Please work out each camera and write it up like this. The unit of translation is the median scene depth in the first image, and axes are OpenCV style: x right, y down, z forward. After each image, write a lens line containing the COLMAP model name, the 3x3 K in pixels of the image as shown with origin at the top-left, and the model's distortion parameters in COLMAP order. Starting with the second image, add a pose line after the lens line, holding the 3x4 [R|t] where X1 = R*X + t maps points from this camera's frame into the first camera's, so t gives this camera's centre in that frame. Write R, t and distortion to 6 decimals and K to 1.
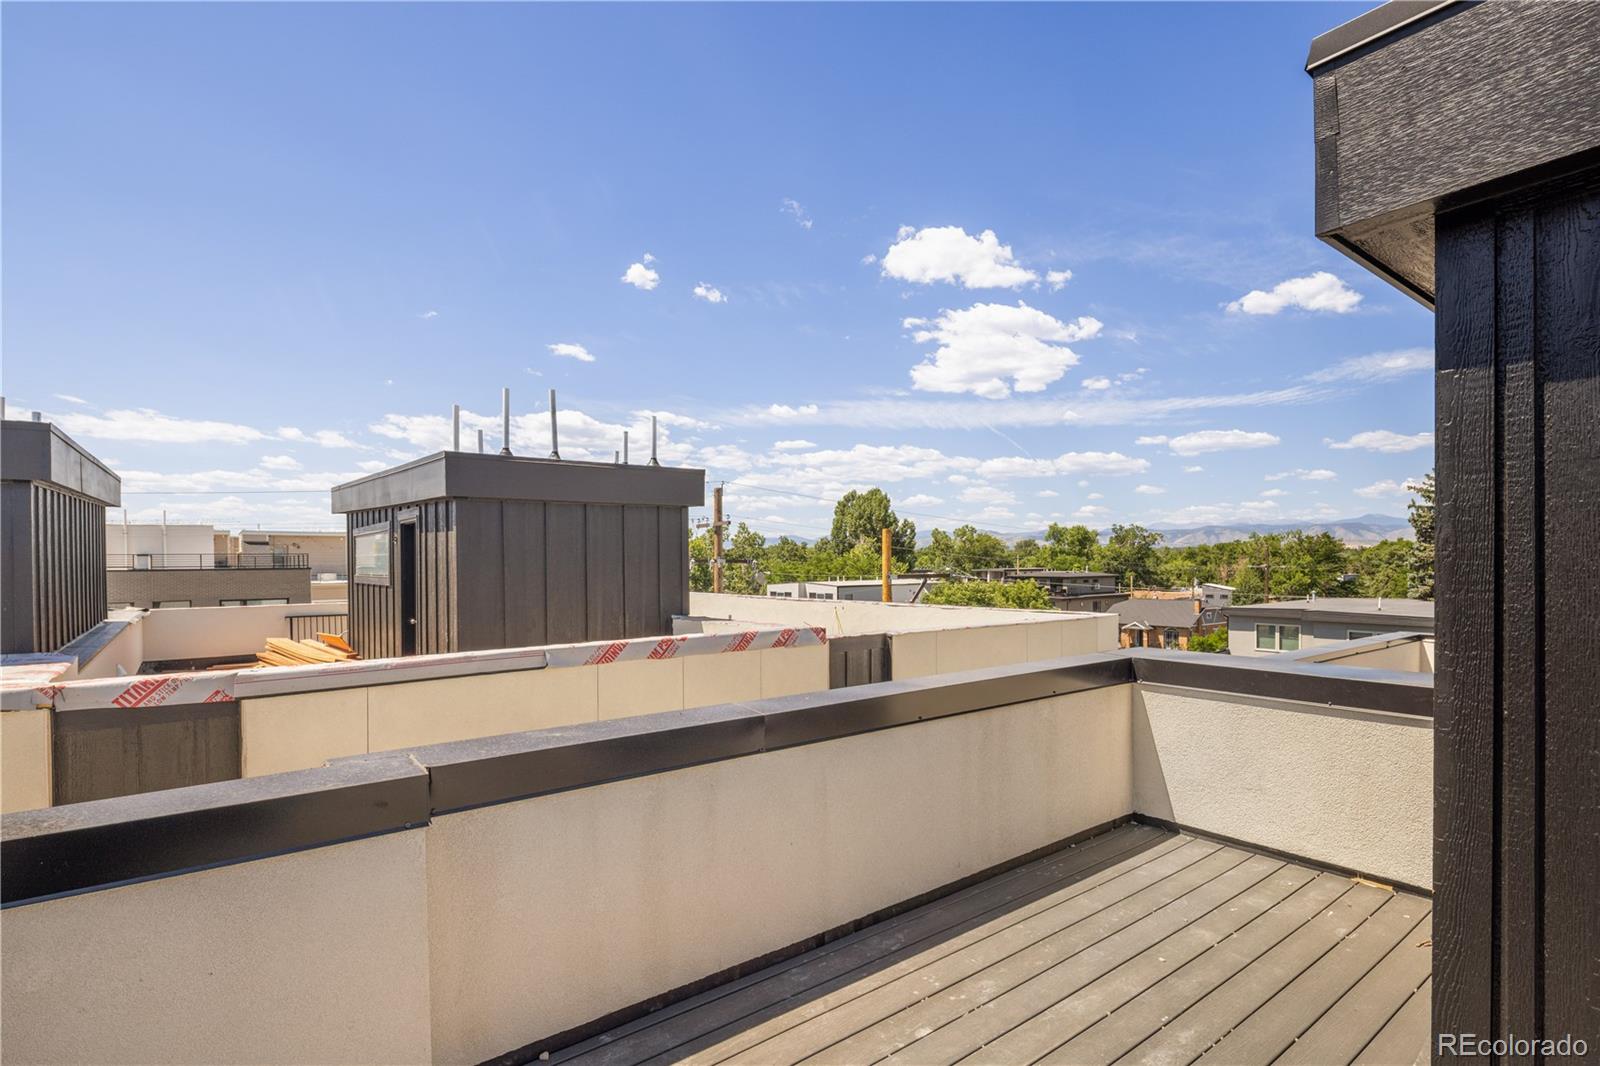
lens RADIAL K [[787.8, 0, 788.3], [0, 787.8, 577.7], [0, 0, 1]] dist [0.002015, -0.003440]
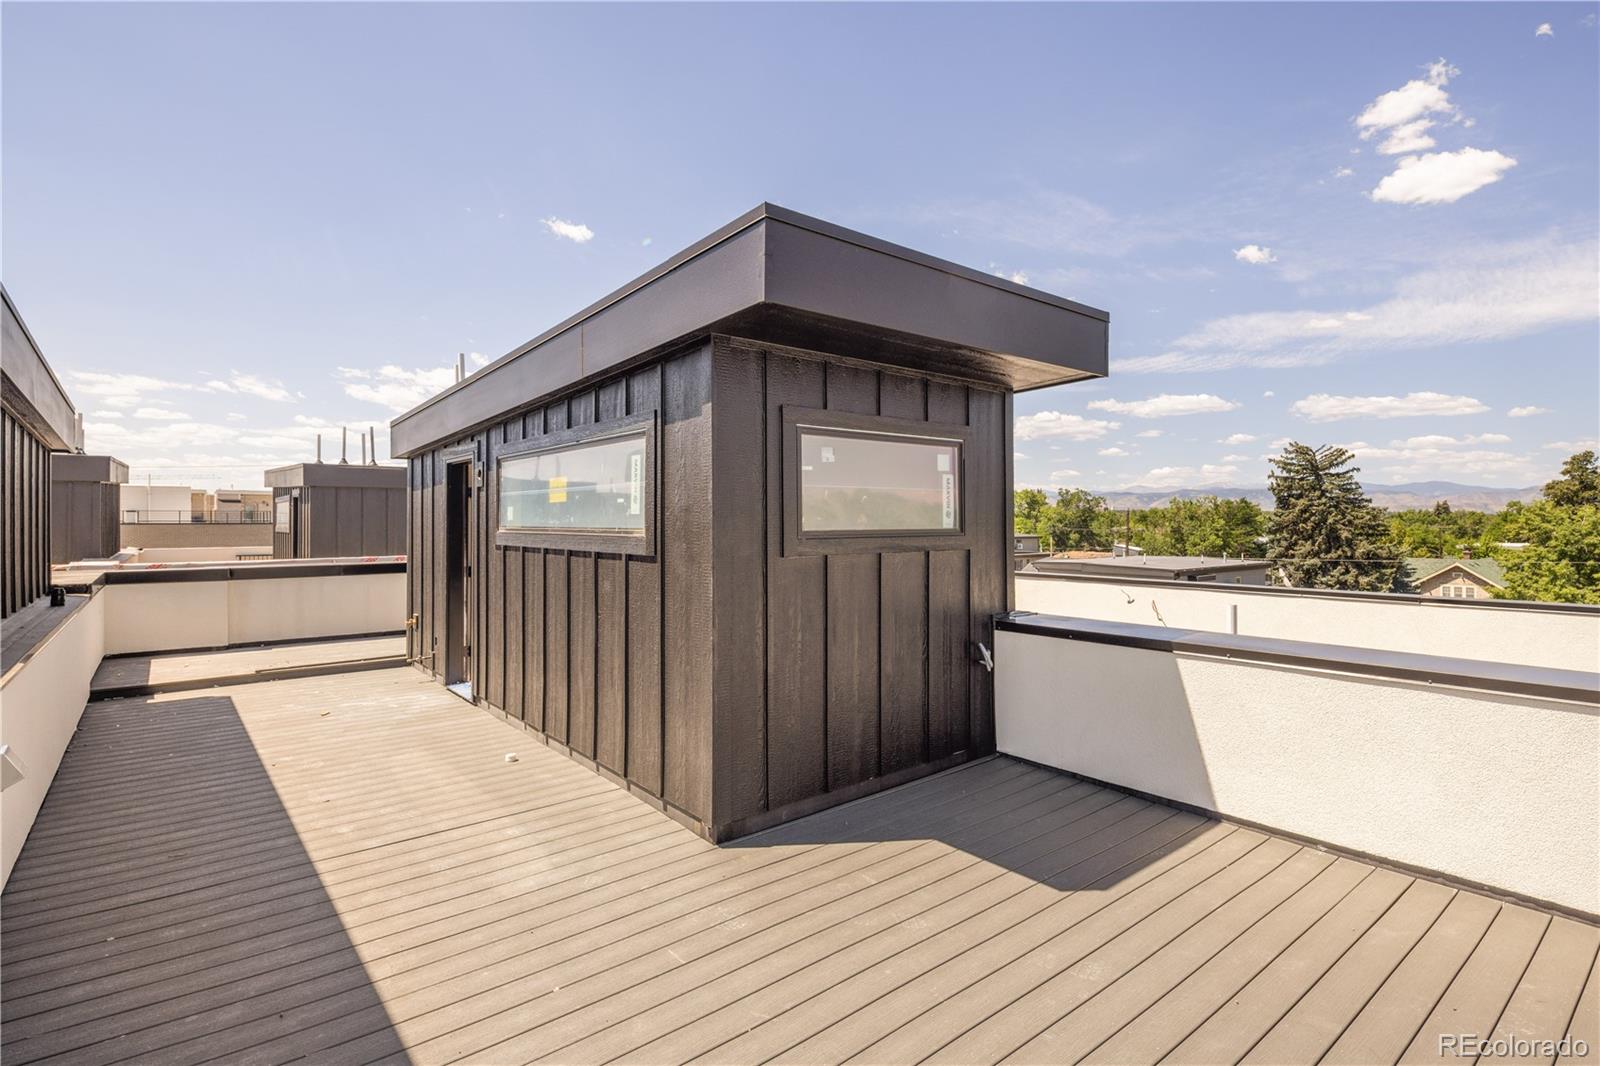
lens RADIAL K [[787.8, 0, 788.7], [0, 787.8, 544.7], [0, 0, 1]] dist [0.002015, -0.003440]
pose [[0.999834, 0.007440, 0.016611, 0.085887], [-0.007591, 0.999930, 0.009053, 0.001958], [-0.016543, -0.009178, 0.999821, -0.114147]]
